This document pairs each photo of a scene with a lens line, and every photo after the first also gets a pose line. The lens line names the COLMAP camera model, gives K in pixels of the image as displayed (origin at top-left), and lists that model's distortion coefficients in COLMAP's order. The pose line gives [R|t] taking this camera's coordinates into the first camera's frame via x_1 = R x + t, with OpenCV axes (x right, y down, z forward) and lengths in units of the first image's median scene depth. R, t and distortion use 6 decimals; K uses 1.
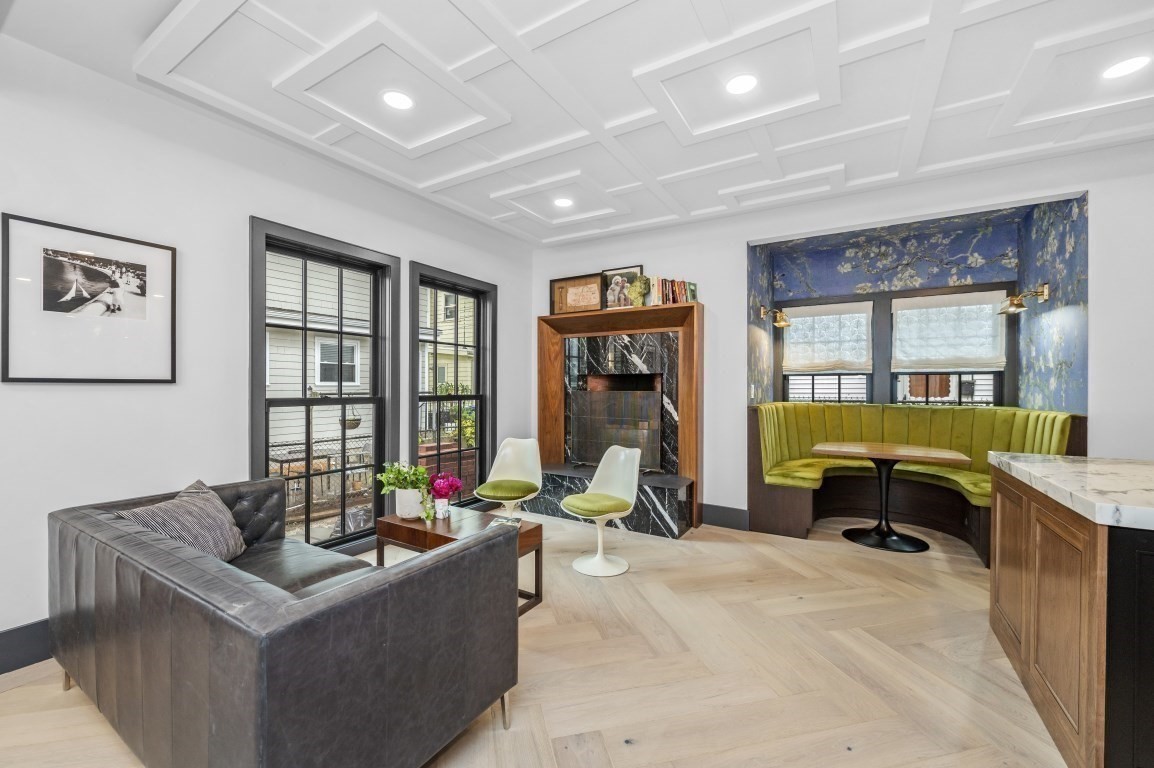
lens RADIAL K [[456.3, 0, 575.6], [0, 456.3, 386.2], [0, 0, 1]] dist [-0.007324, -0.000274]
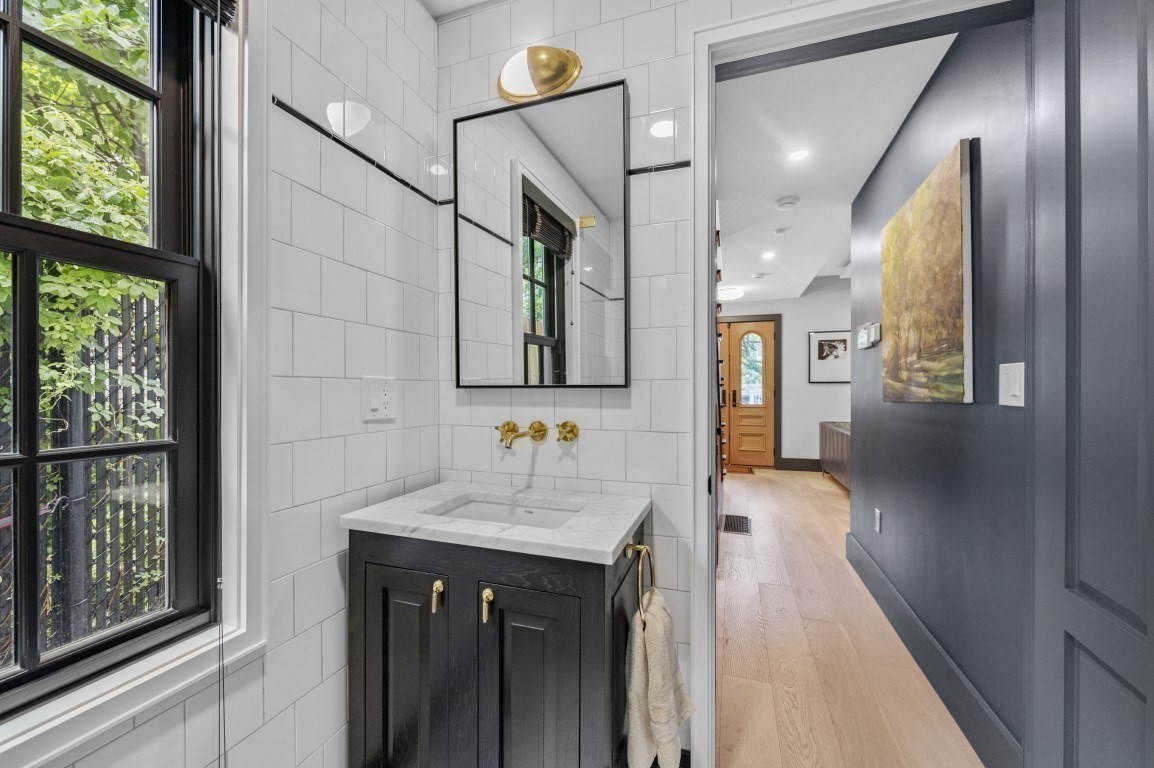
lens RADIAL K [[456.3, 0, 577.9], [0, 456.3, 385.3], [0, 0, 1]] dist [-0.007324, -0.000274]
pose [[0.212117, -0.002315, -0.977241, 1.475636], [-0.001210, 0.999996, -0.002631, 0.019466], [0.977243, 0.001741, 0.212114, -1.234764]]
